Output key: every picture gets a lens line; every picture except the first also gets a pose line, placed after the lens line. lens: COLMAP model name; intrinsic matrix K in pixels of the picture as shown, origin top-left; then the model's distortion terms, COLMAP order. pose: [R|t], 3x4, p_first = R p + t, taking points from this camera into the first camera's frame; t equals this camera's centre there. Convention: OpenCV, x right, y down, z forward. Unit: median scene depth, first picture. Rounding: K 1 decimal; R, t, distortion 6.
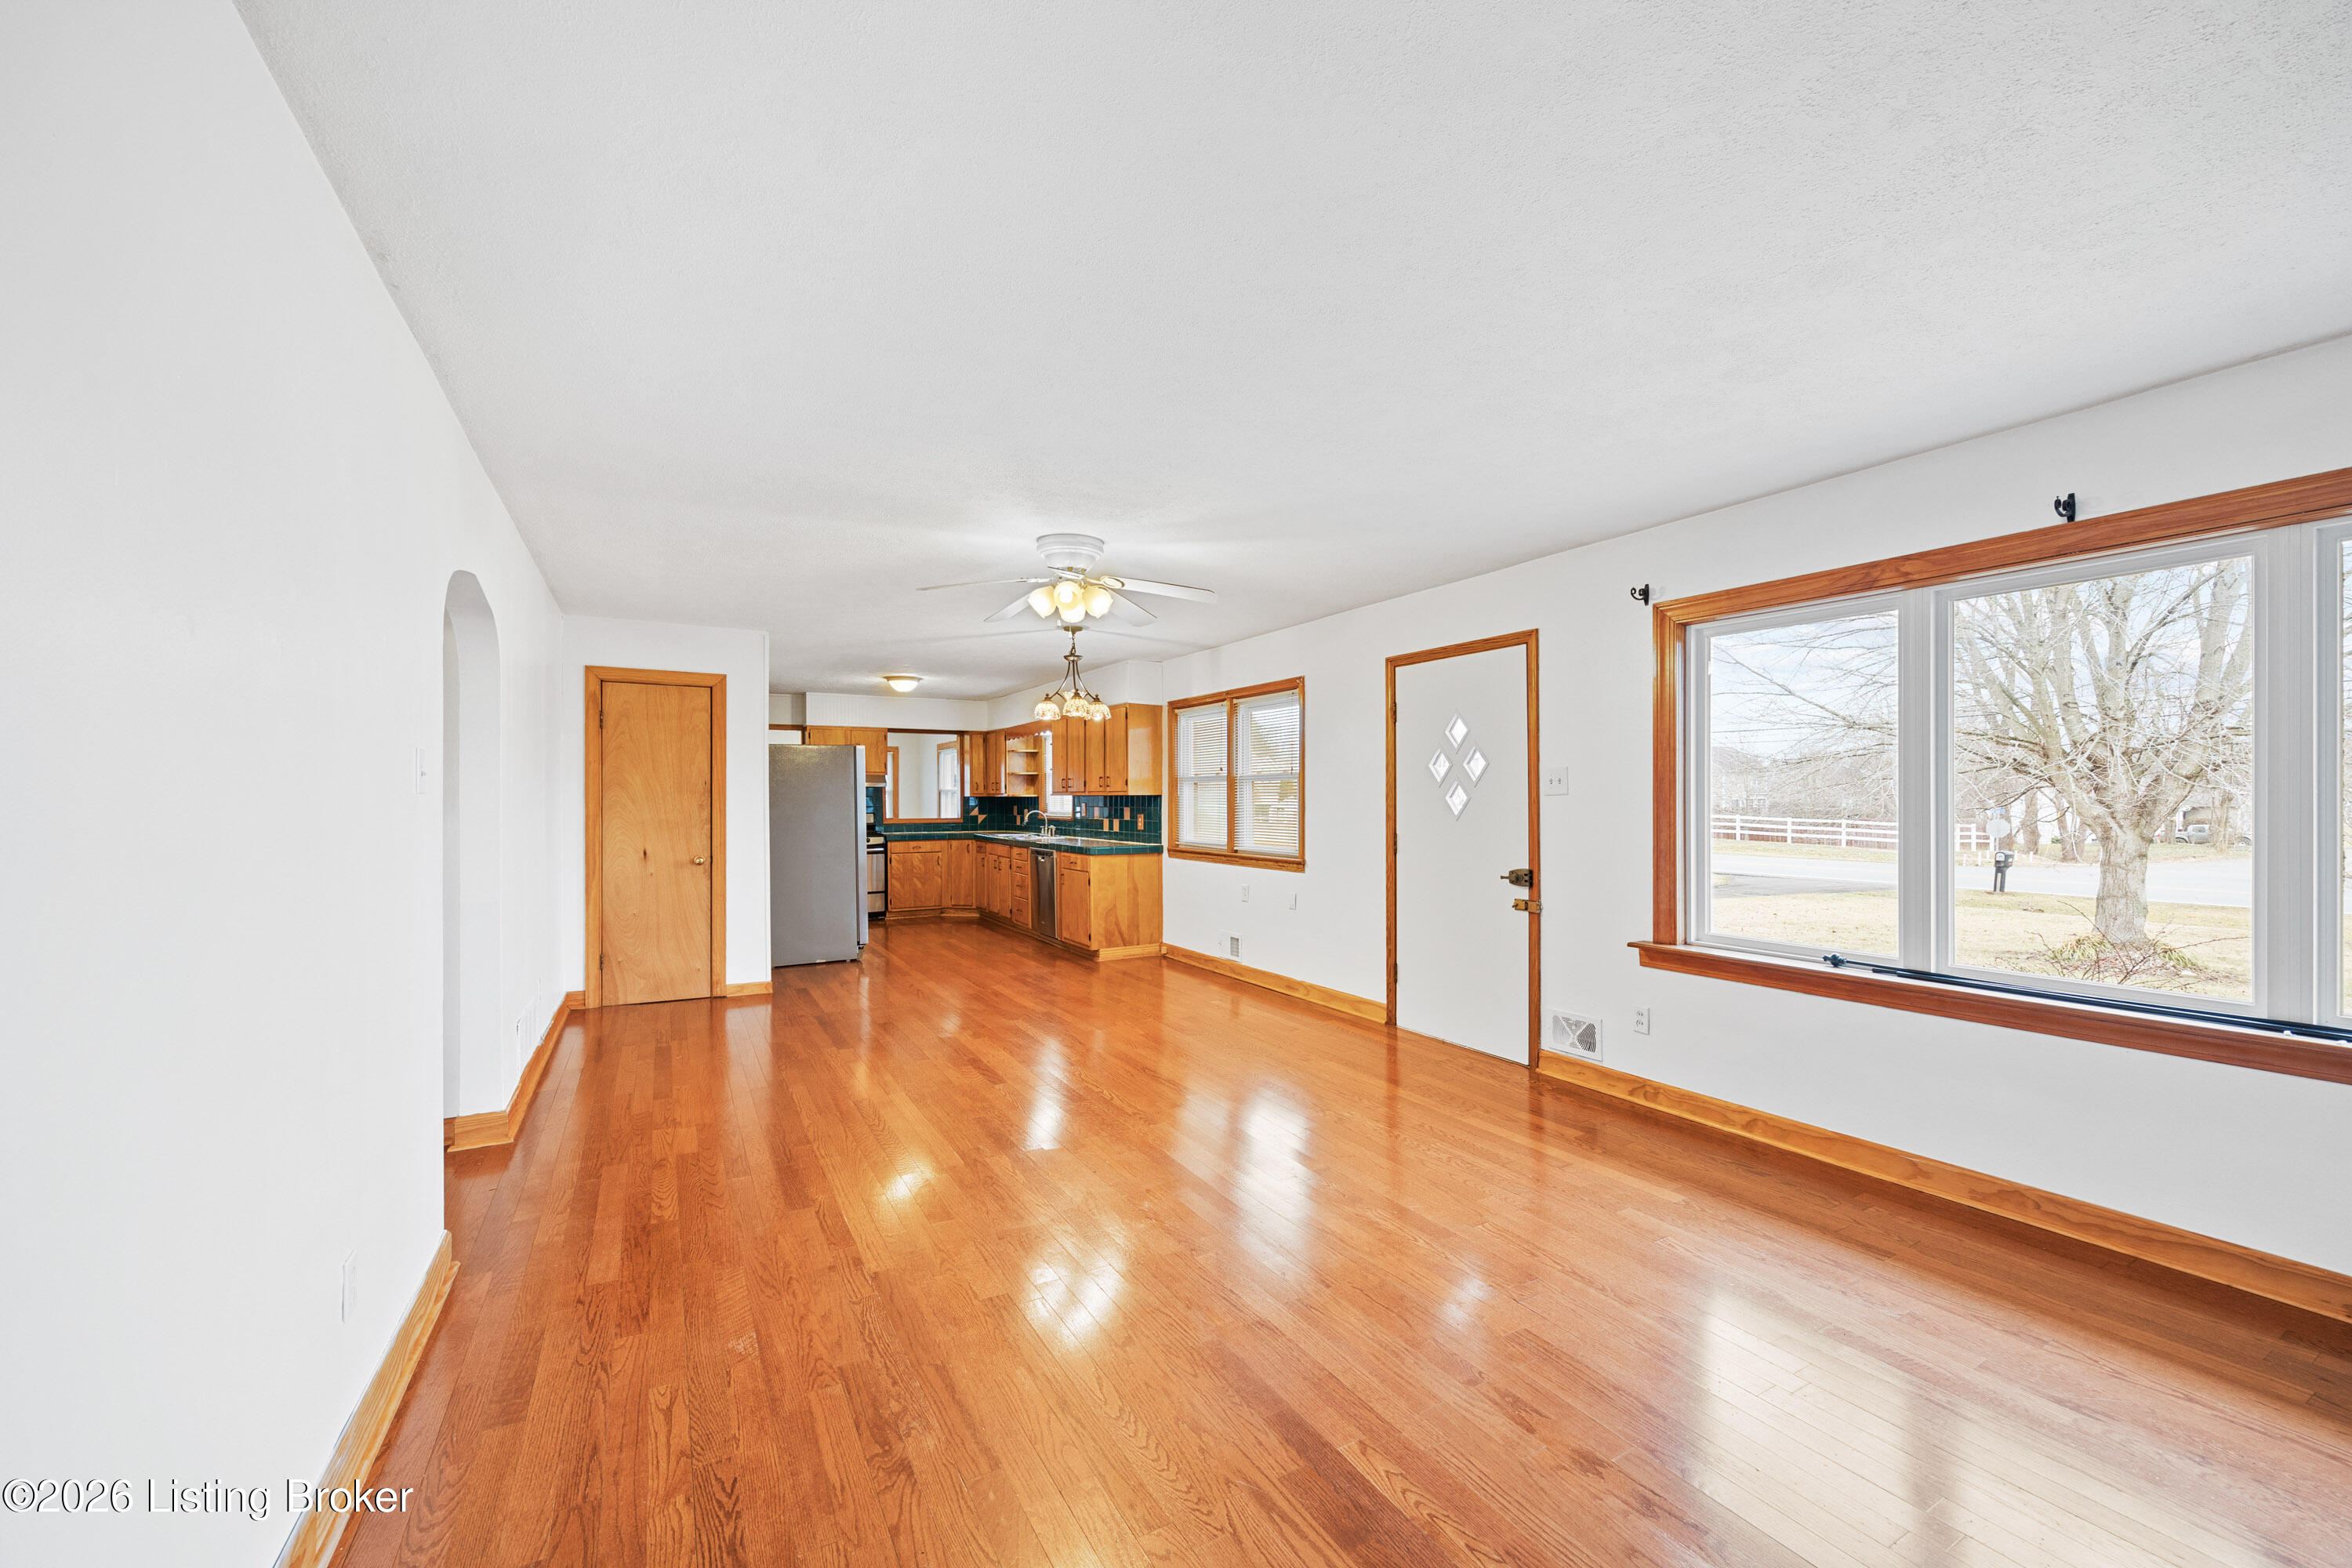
lens RADIAL K [[945.8, 0, 1188.4], [0, 945.8, 798.0], [0, 0, 1]] dist [0.002248, 0.000019]
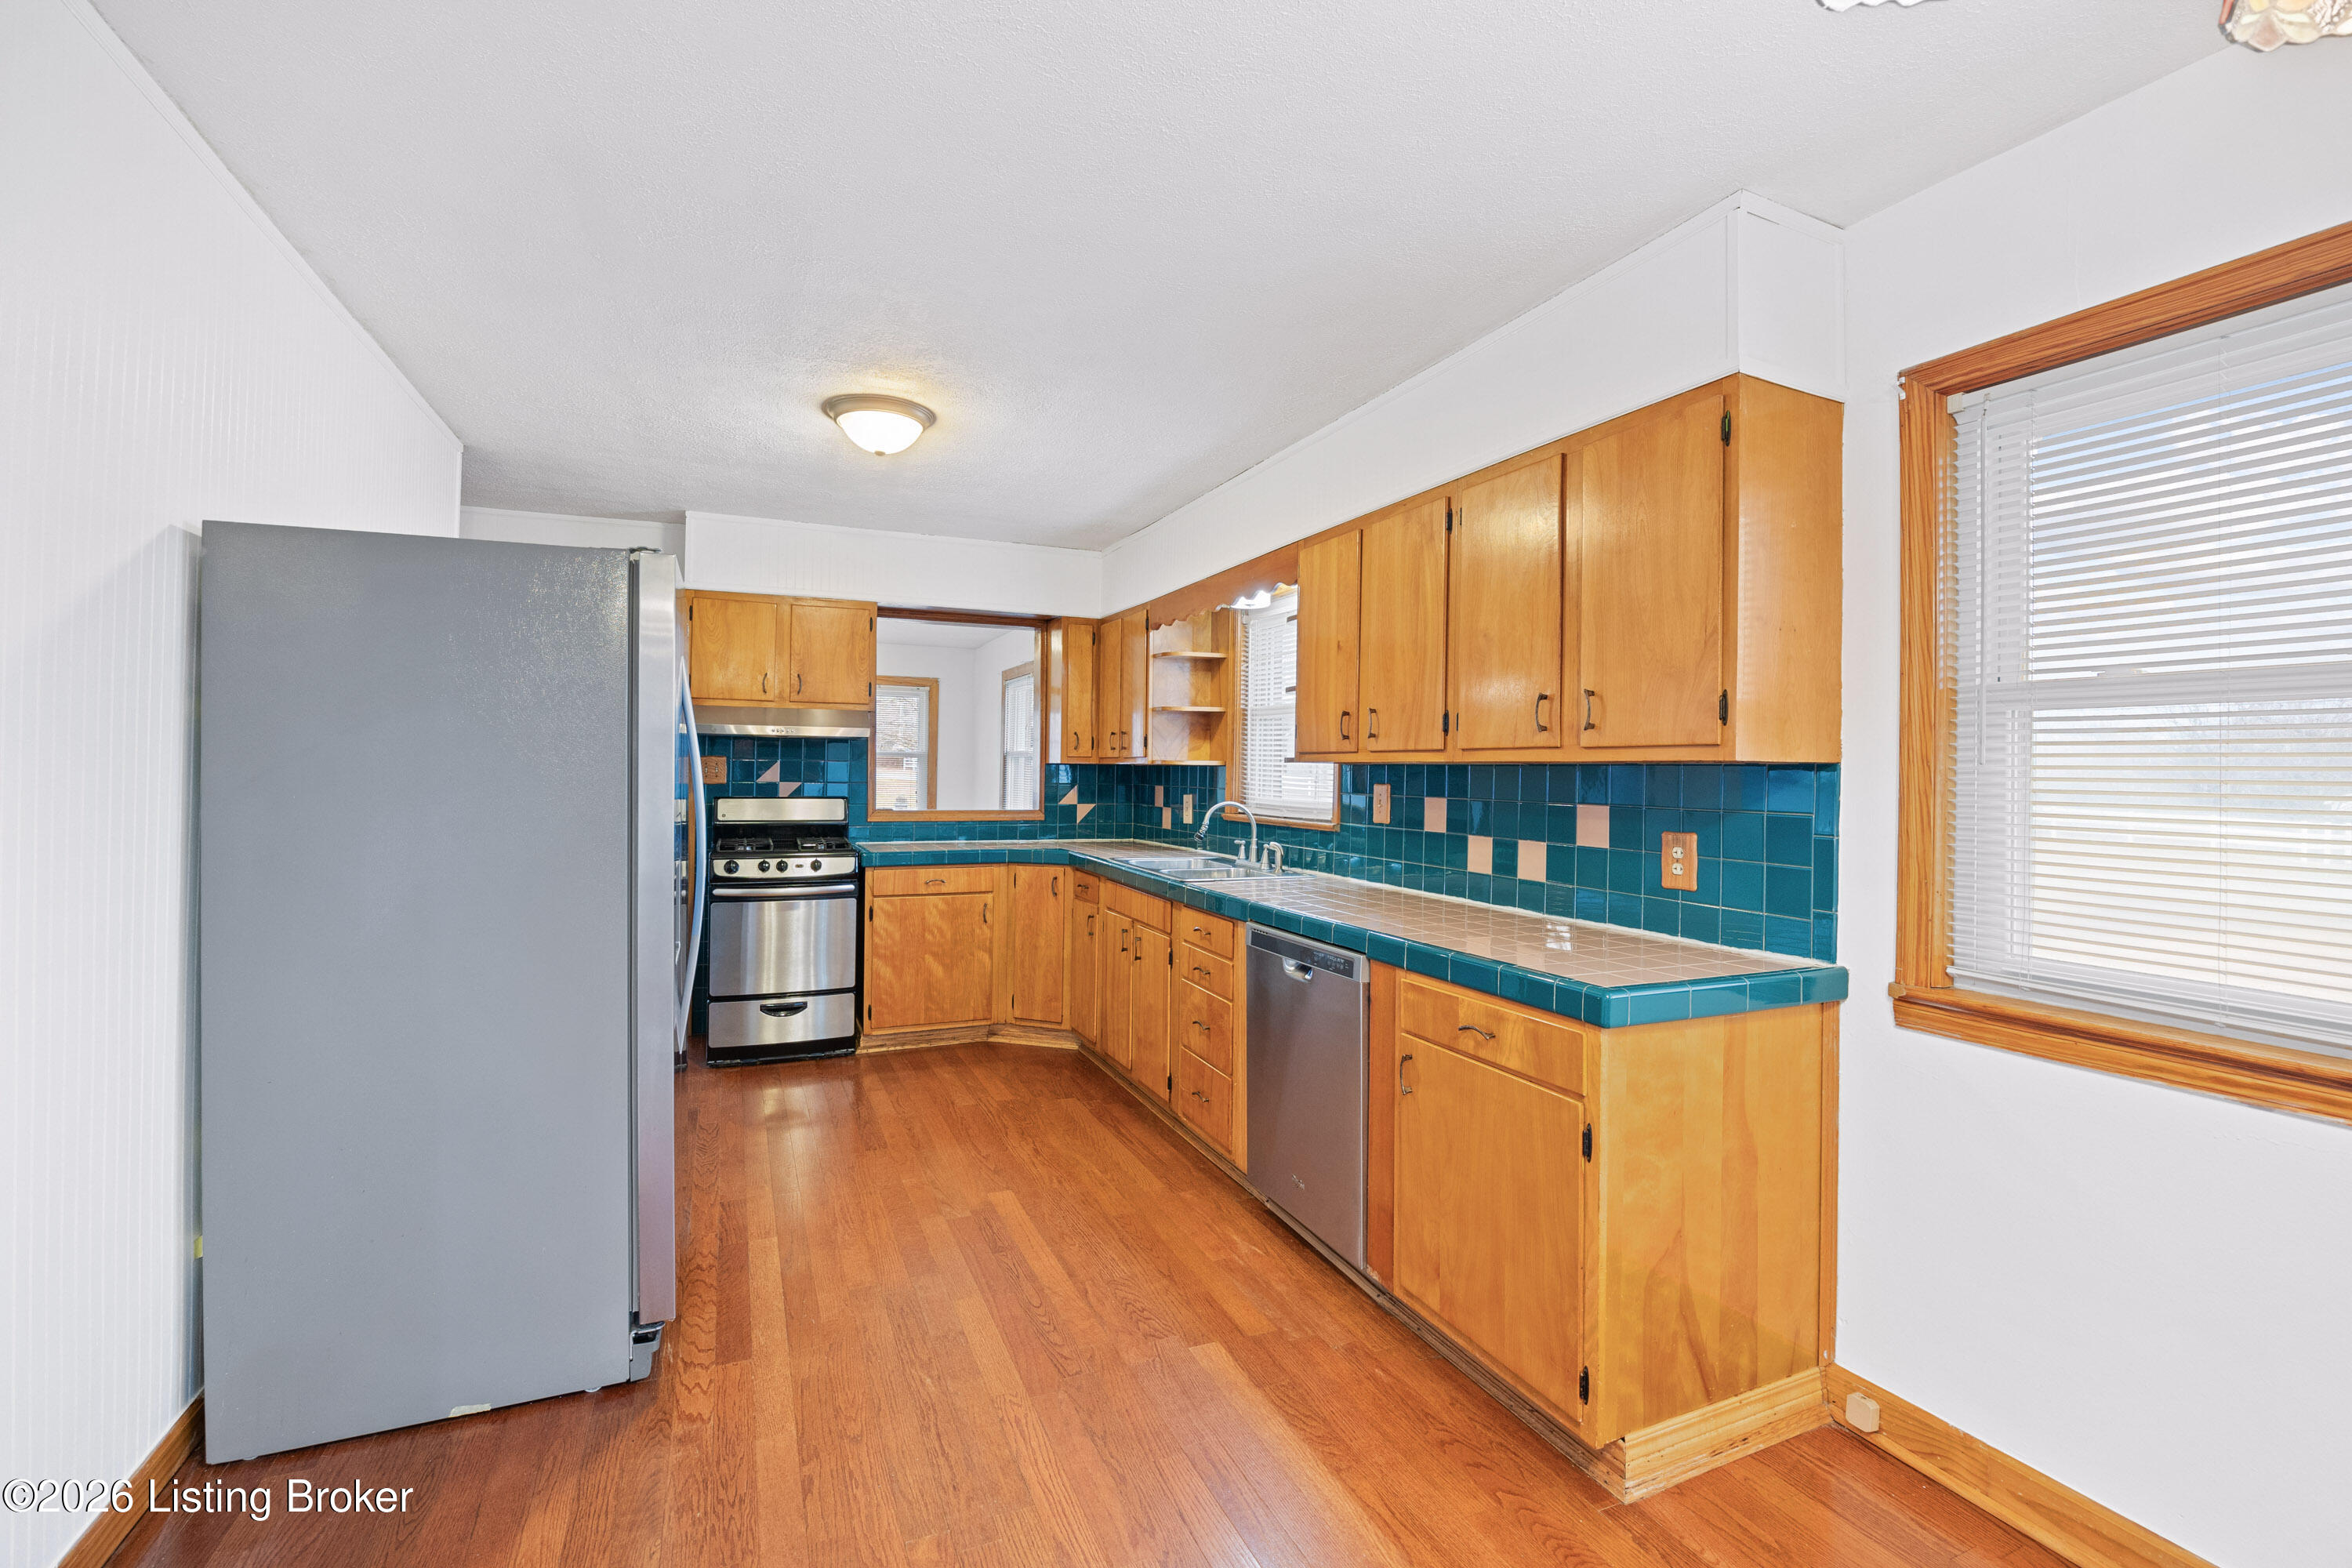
lens RADIAL K [[1022.1, 0, 1181.1], [0, 1022.1, 766.9], [0, 0, 1]] dist [-0.003592, -0.000811]
pose [[0.994615, 0.015351, -0.102497, -0.173611], [-0.015827, 0.999867, -0.003839, 0.001397], [0.102424, 0.005441, 0.994726, 0.731091]]
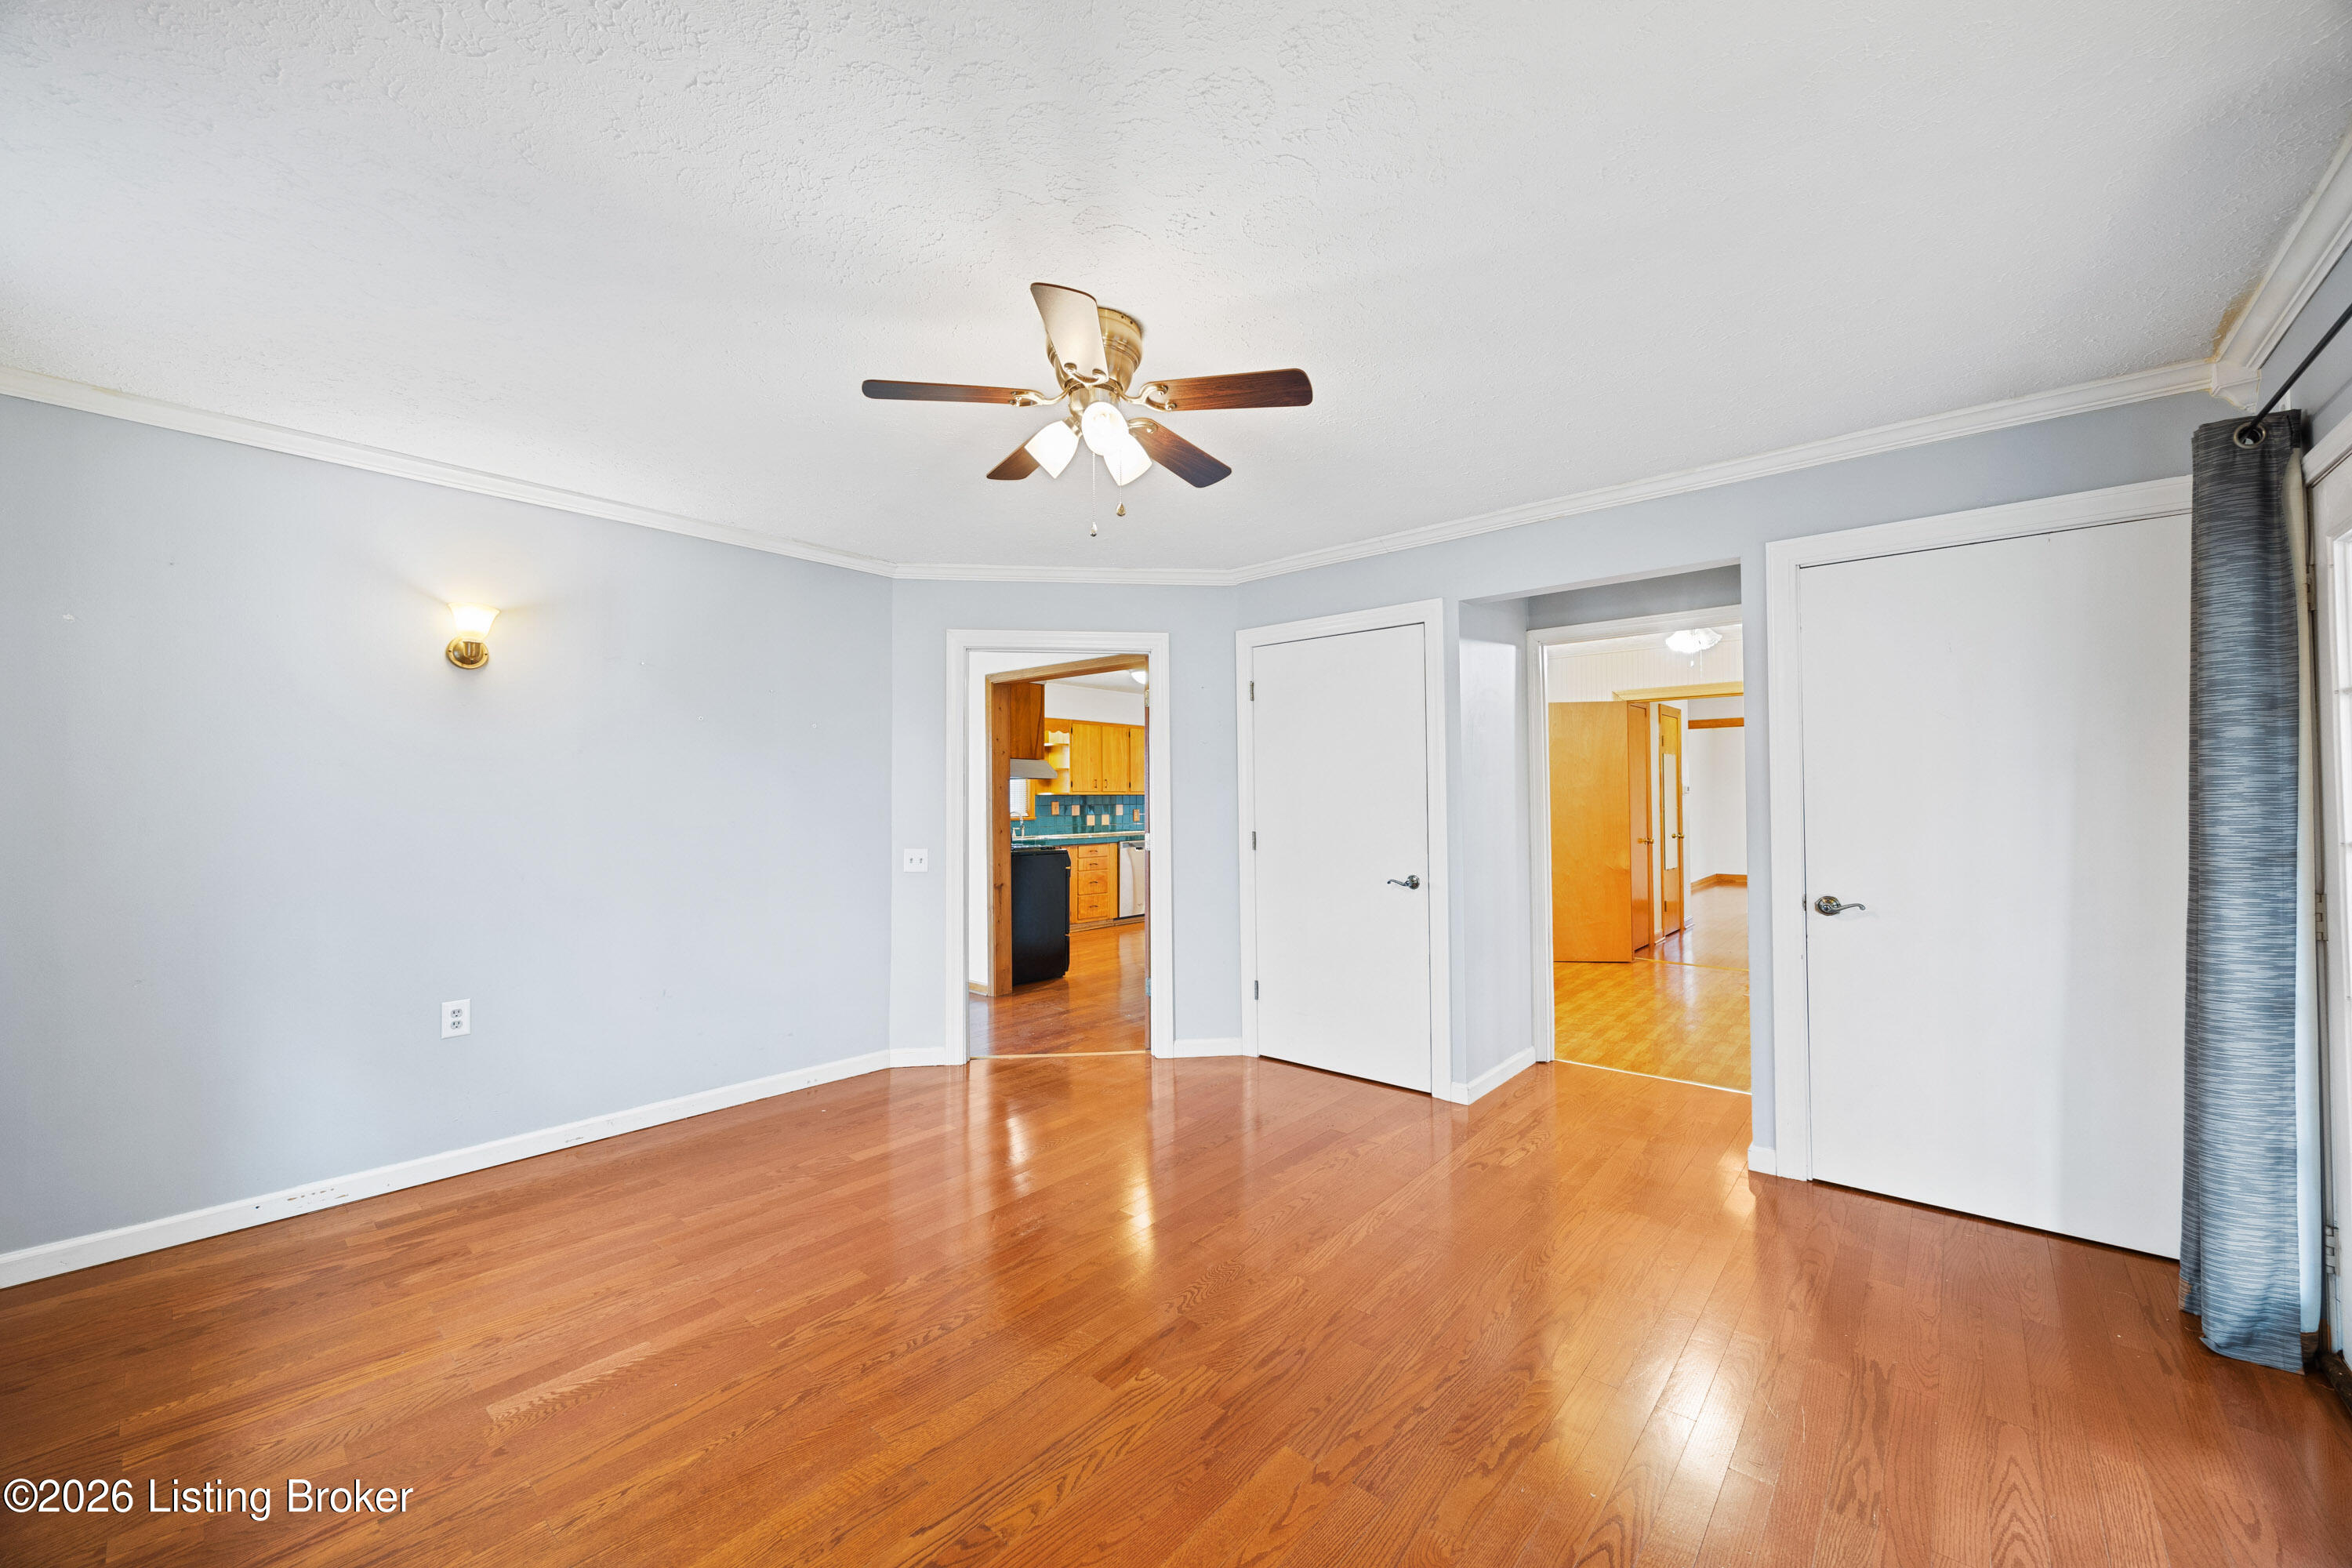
lens RADIAL K [[945.8, 0, 1178.9], [0, 945.8, 791.3], [0, 0, 1]] dist [0.002248, 0.000019]
pose [[-0.348680, 0.010638, 0.937181, -1.677309], [0.004065, 0.999943, -0.009838, 0.005704], [-0.937233, 0.000380, -0.348704, 1.660455]]
